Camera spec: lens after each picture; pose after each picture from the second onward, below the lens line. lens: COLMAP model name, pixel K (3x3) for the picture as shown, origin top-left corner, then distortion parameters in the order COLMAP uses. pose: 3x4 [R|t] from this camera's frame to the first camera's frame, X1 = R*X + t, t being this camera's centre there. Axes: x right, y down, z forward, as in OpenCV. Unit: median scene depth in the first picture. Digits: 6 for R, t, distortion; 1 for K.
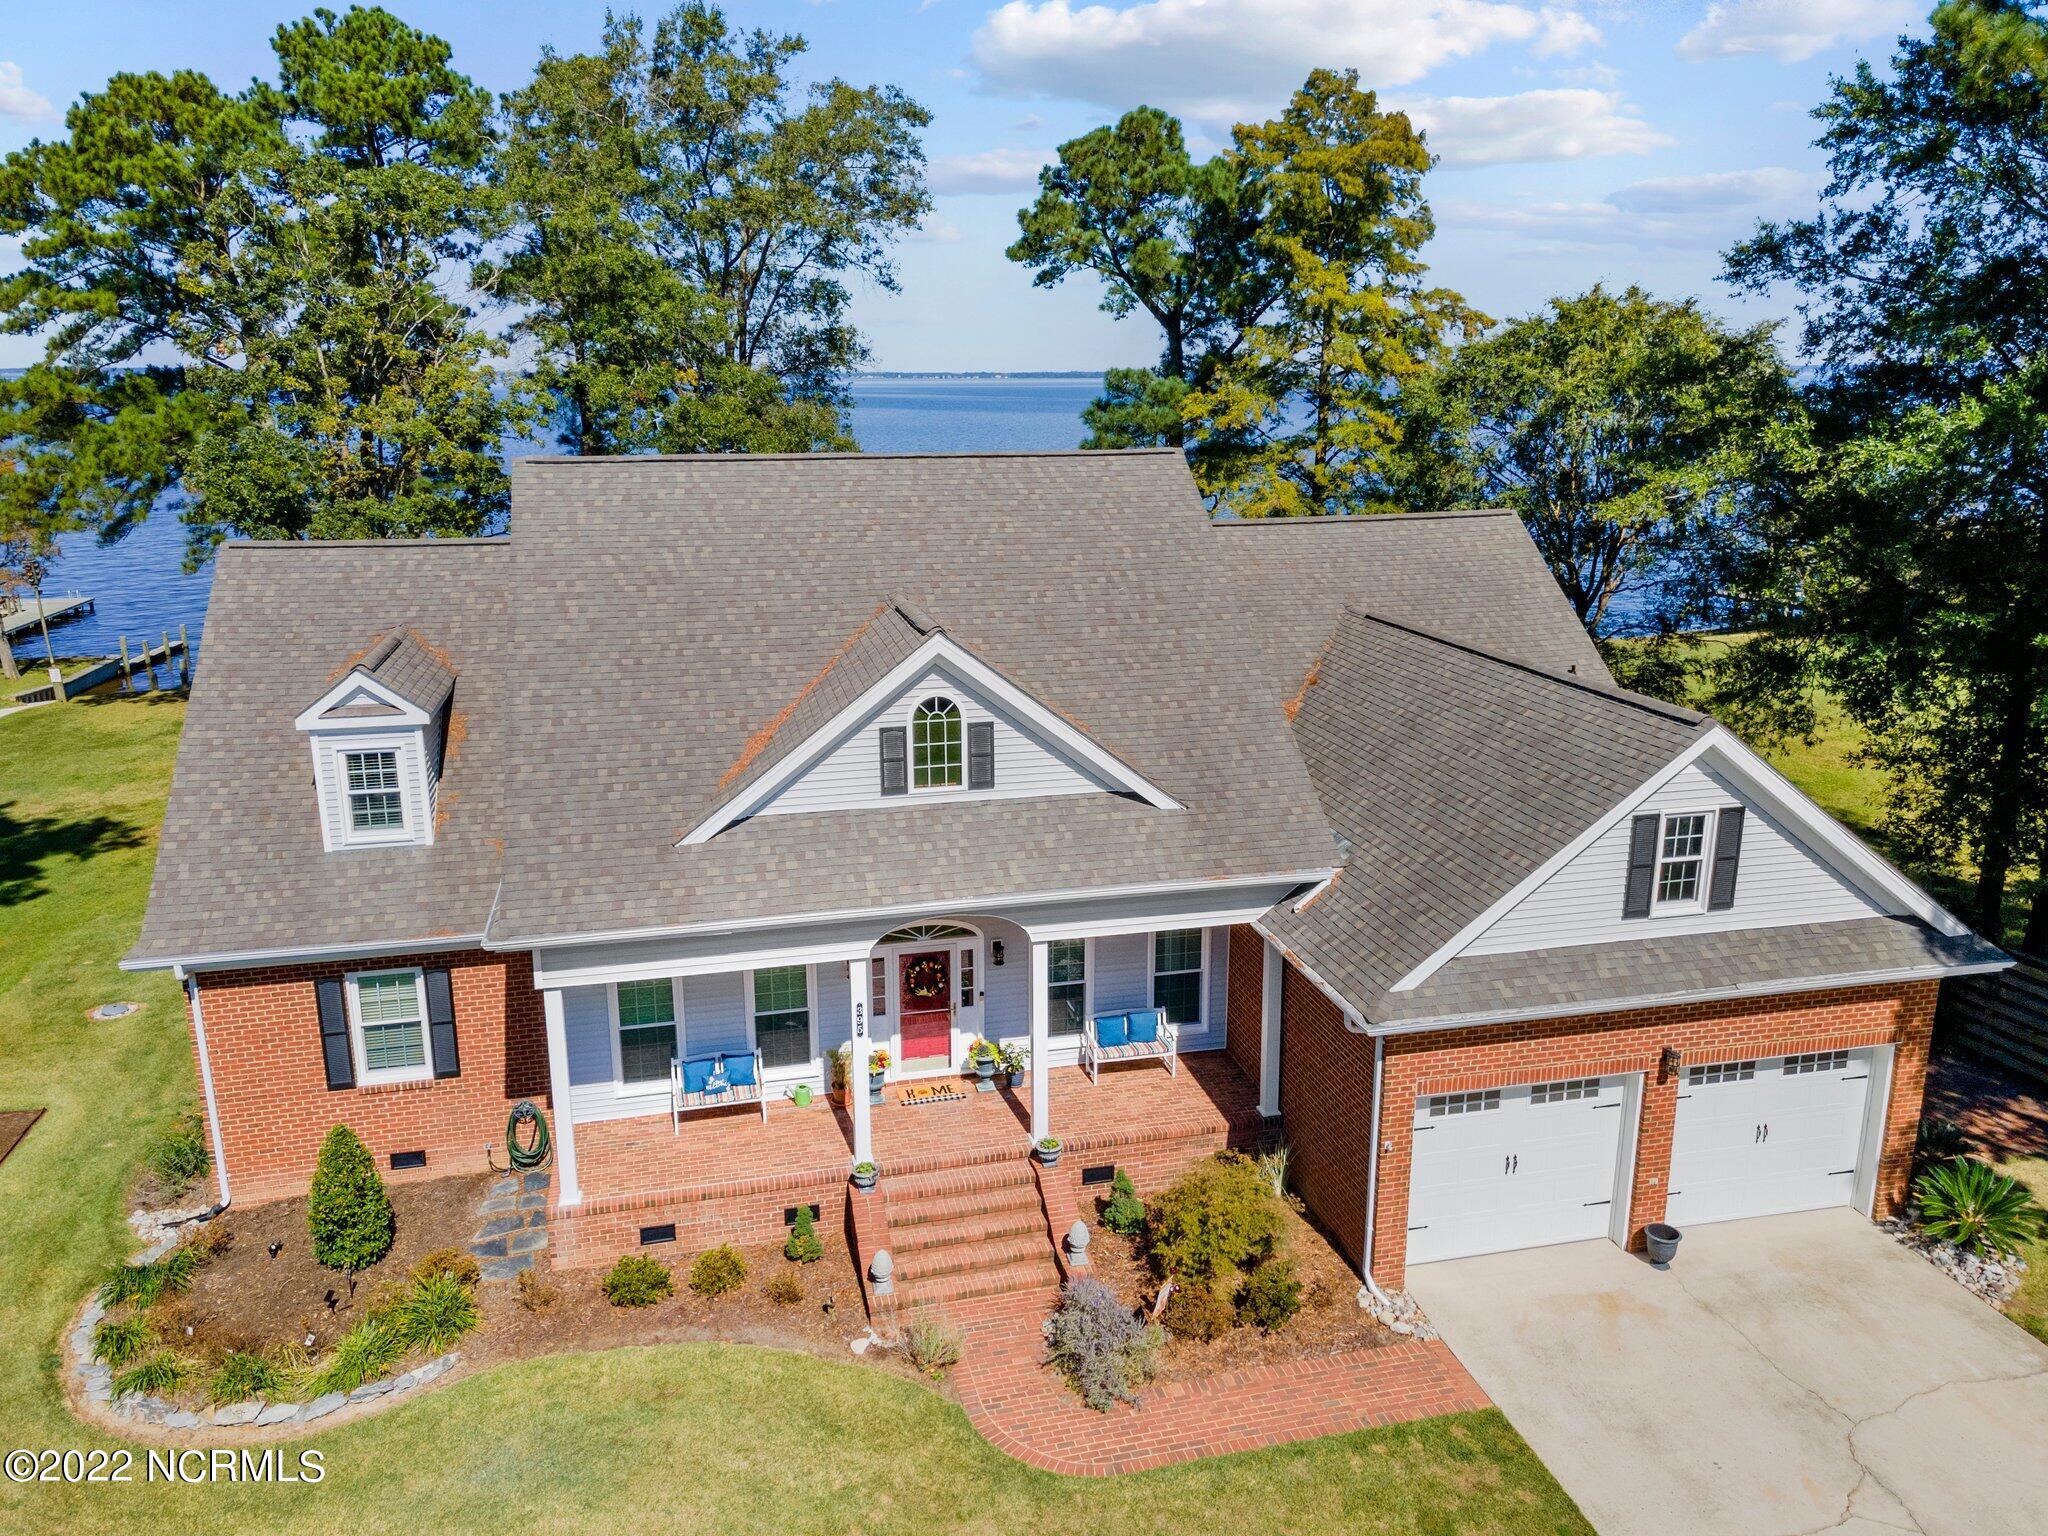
lens RADIAL K [[1494.5, 0, 1022.1], [0, 1494.5, 748.1], [0, 0, 1]] dist [0.042313, 0.002483]
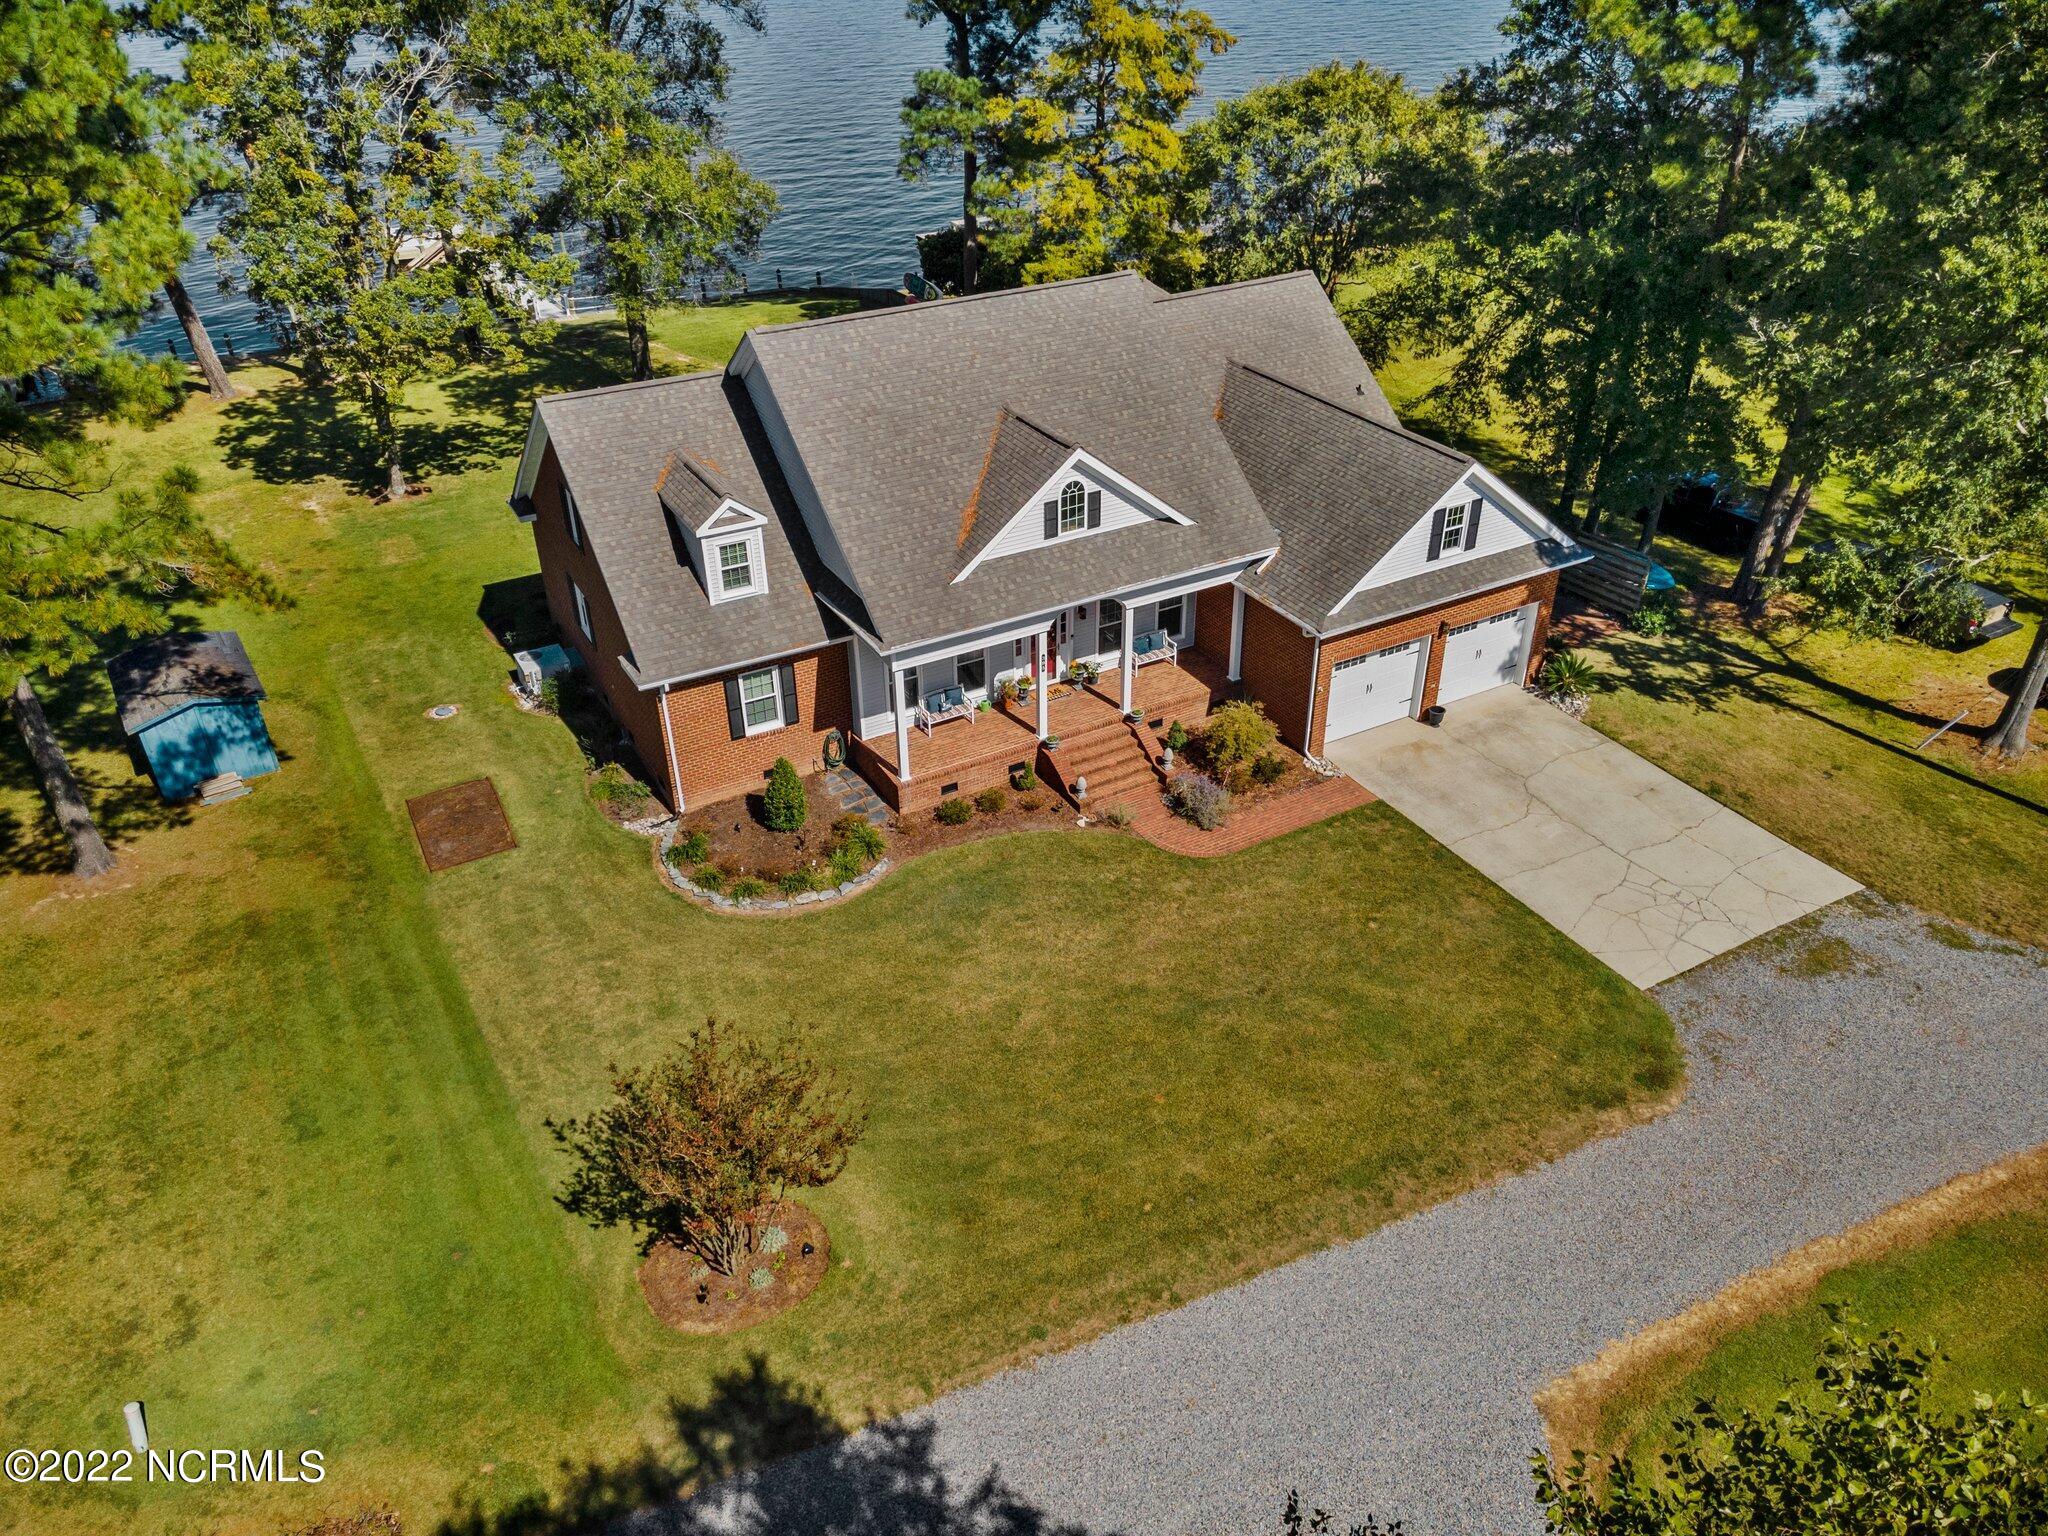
lens RADIAL K [[1484.7, 0, 1017.1], [0, 1484.7, 757.2], [0, 0, 1]] dist [0.041753, 0.002237]
pose [[0.962788, -0.149232, 0.225320, -0.560303], [0.073670, 0.947069, 0.312464, -0.276267], [-0.260023, -0.284237, 0.922820, -0.691998]]
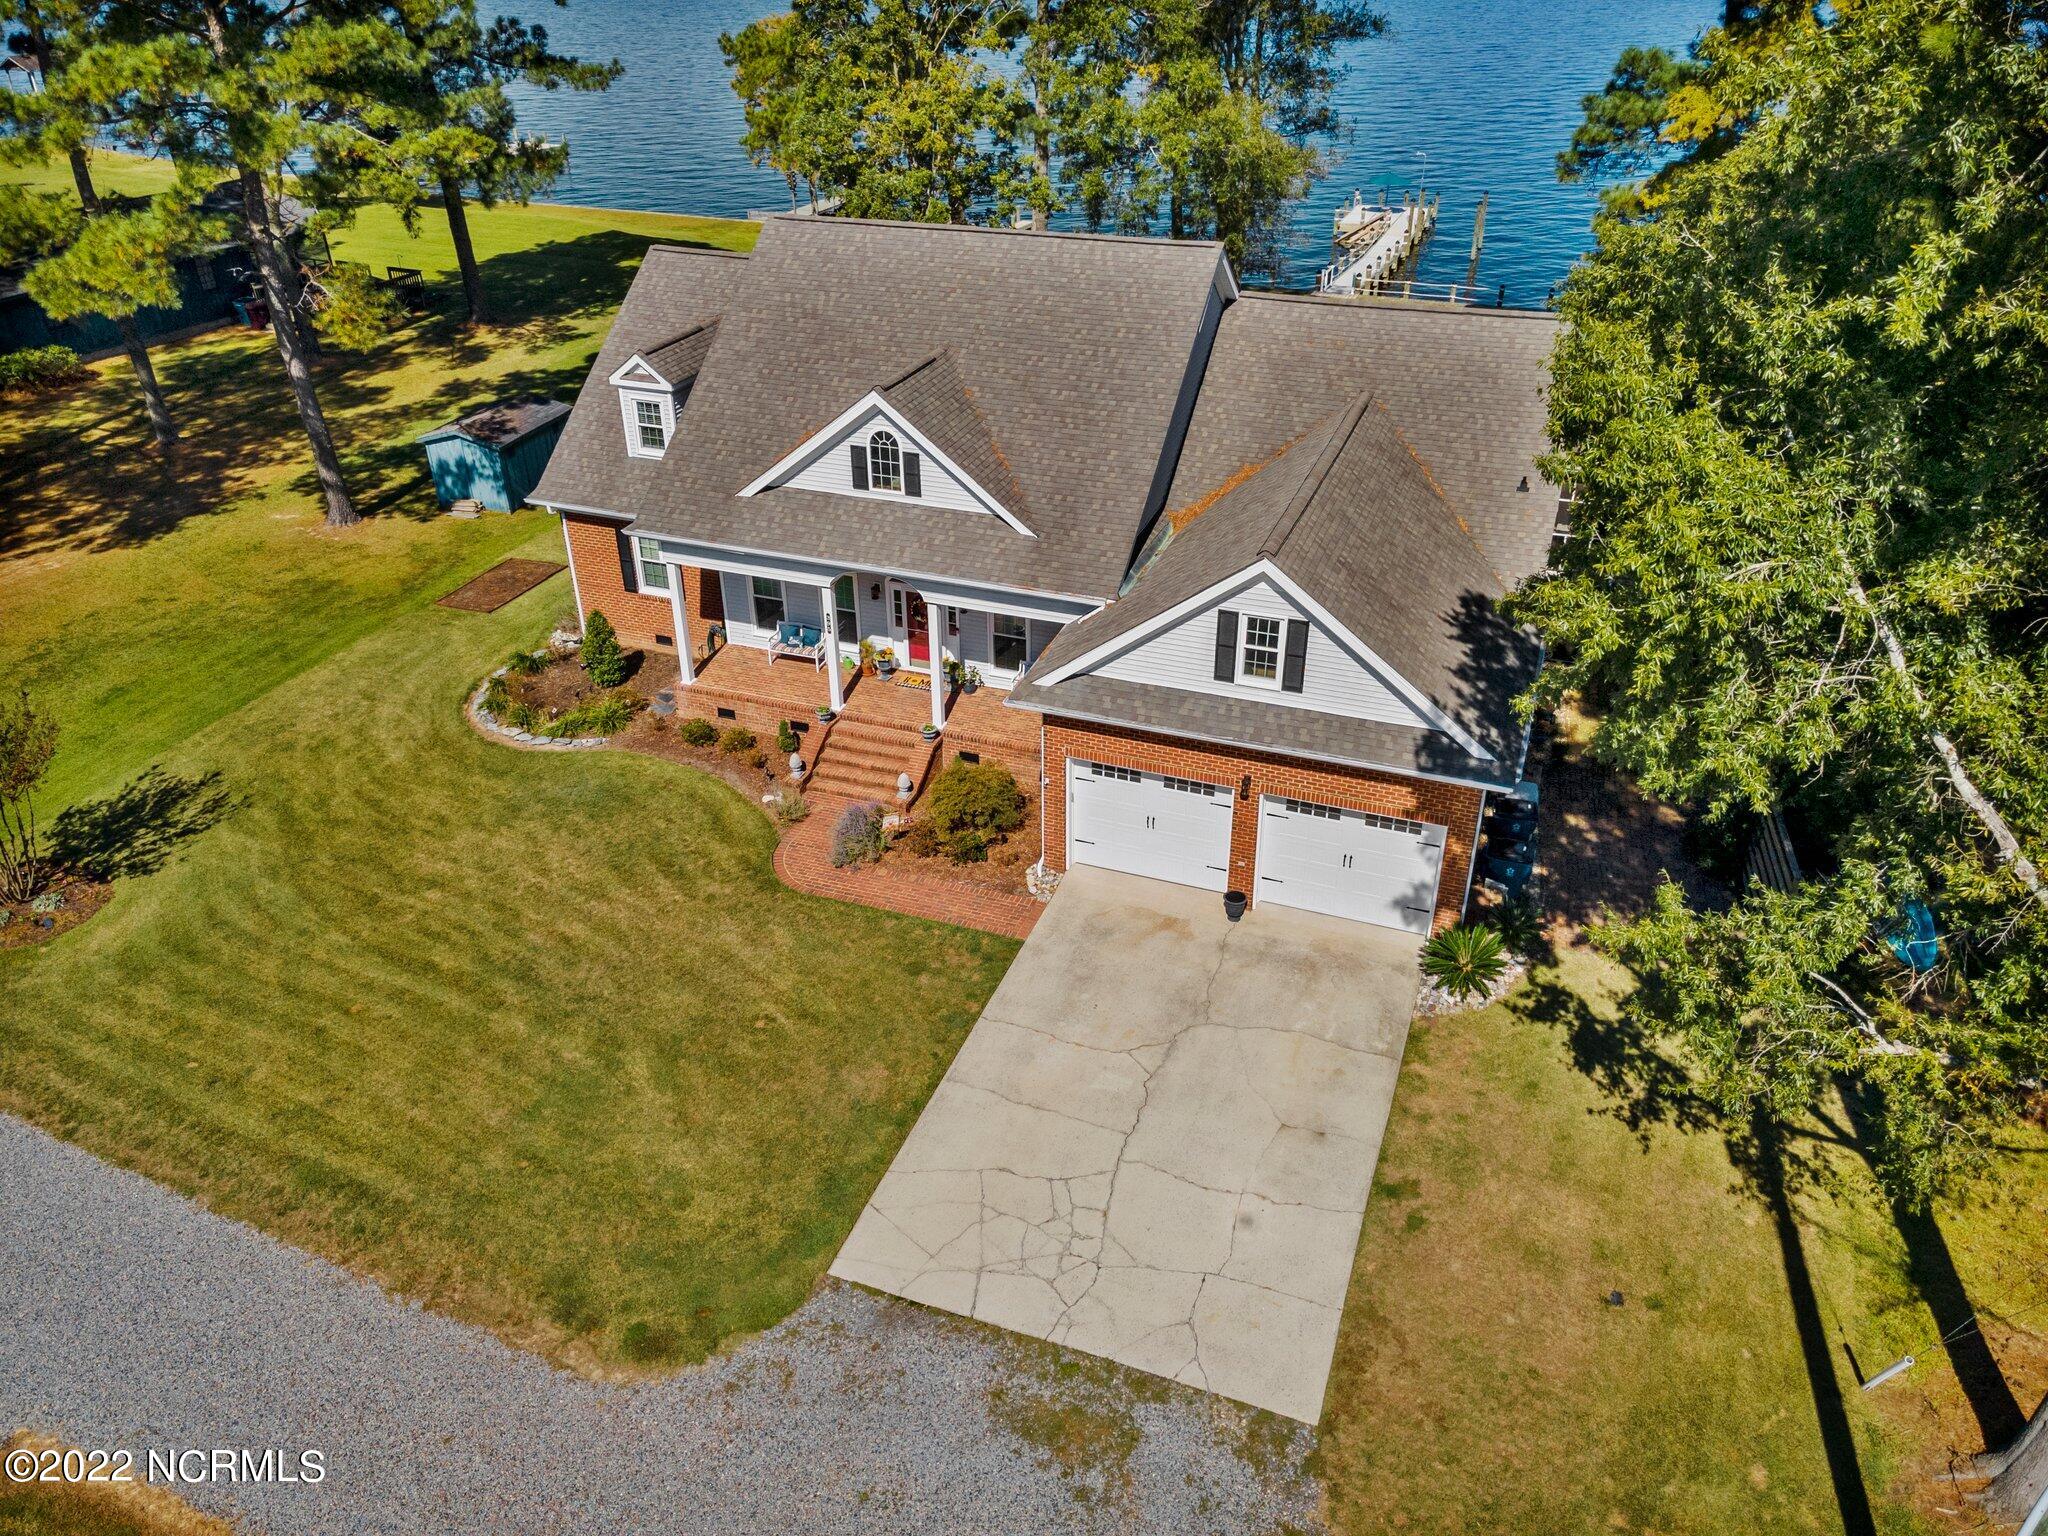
lens RADIAL K [[1484.7, 0, 1017.1], [0, 1484.7, 757.2], [0, 0, 1]] dist [0.041753, 0.002237]
pose [[0.825376, 0.279952, -0.490288, 0.886783], [-0.130295, 0.939414, 0.317056, -0.218875], [0.549344, -0.197809, 0.811846, -0.225281]]
